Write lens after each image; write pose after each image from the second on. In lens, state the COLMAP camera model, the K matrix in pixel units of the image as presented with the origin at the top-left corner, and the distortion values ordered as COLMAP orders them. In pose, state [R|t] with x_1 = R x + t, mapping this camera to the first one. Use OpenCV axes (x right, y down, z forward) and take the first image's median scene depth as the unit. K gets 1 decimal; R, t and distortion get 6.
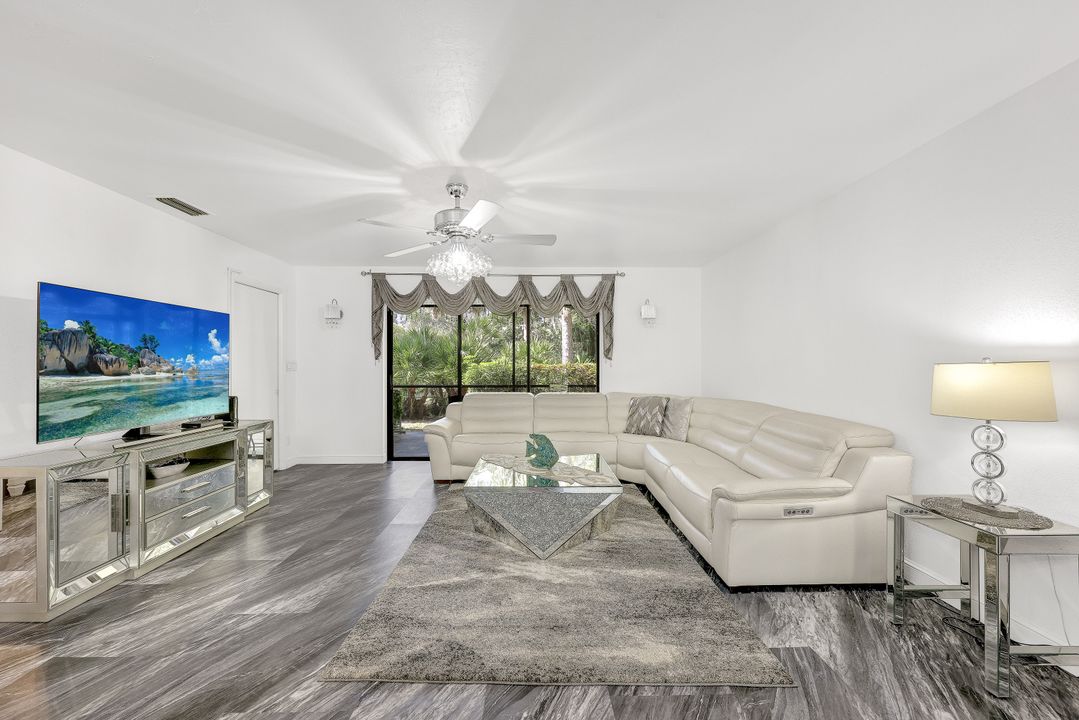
lens RADIAL K [[438.7, 0, 535.8], [0, 438.7, 366.6], [0, 0, 1]] dist [-0.001306, -0.000128]
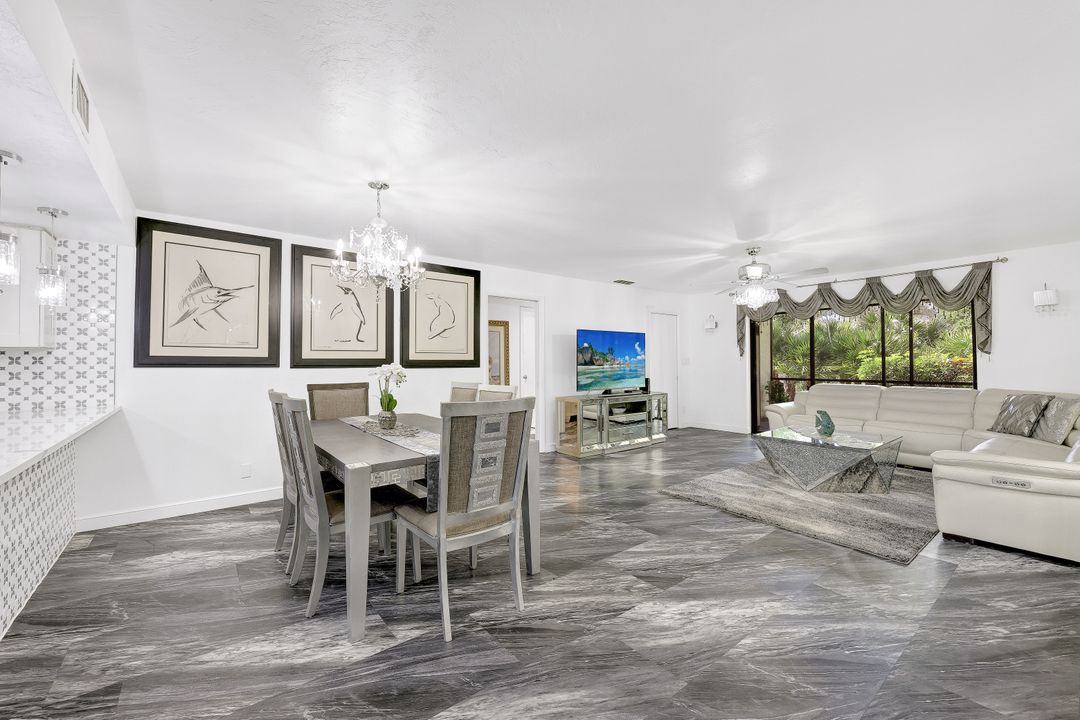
lens RADIAL K [[434.2, 0, 541.7], [0, 434.2, 354.2], [0, 0, 1]] dist [-0.000375, 0.000030]
pose [[0.611275, -0.015869, -0.791259, 0.485608], [0.002076, 0.999828, -0.018448, 0.000982], [0.791416, 0.009634, 0.611203, -0.464325]]
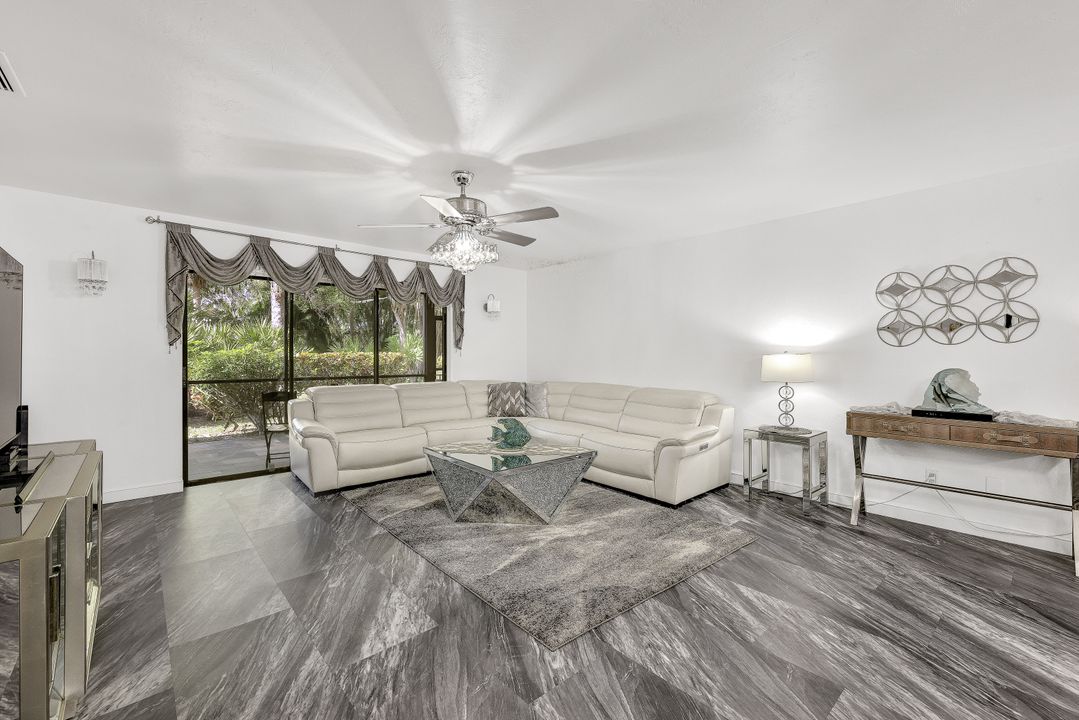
lens RADIAL K [[454.7, 0, 542.4], [0, 454.7, 357.0], [0, 0, 1]] dist [0.000323, 0.000143]
pose [[0.757609, -0.001154, 0.652708, -0.587191], [-0.000475, 0.999997, 0.002319, 0.000364], [-0.652709, -0.002067, 0.757606, 0.086463]]
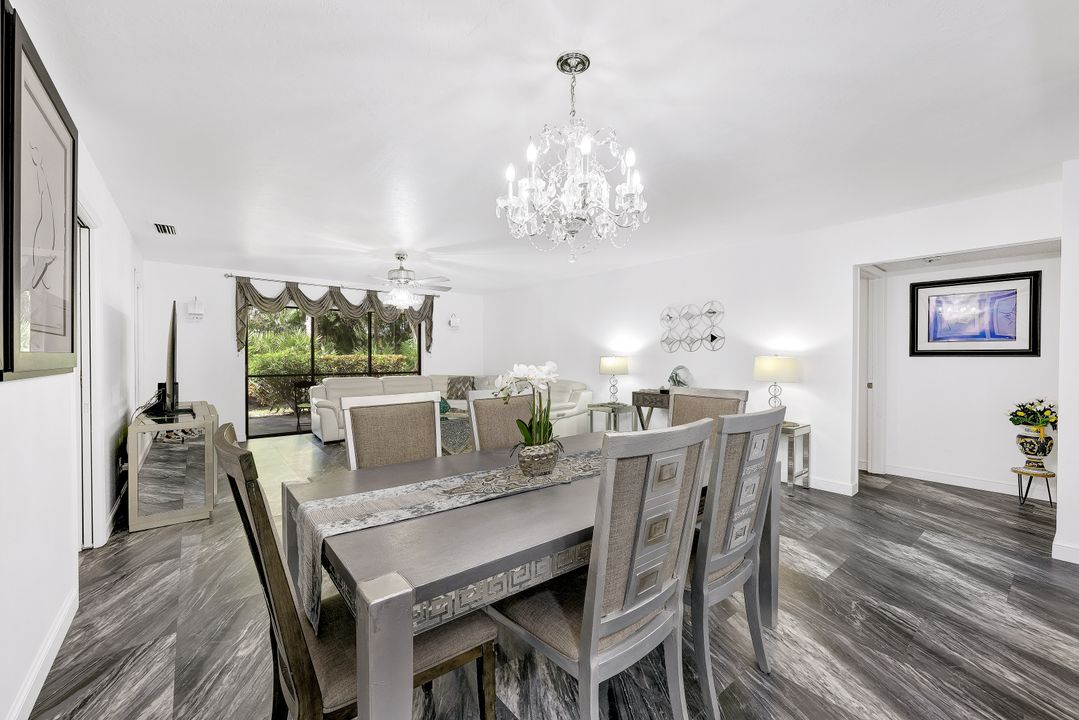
lens RADIAL K [[432.6, 0, 537.8], [0, 432.6, 361.3], [0, 0, 1]] dist [0.000904, 0.000268]
pose [[0.791348, -0.005598, 0.611340, -0.661116], [-0.000776, 0.999948, 0.010161, -0.003849], [-0.611365, -0.008516, 0.791303, -0.571893]]
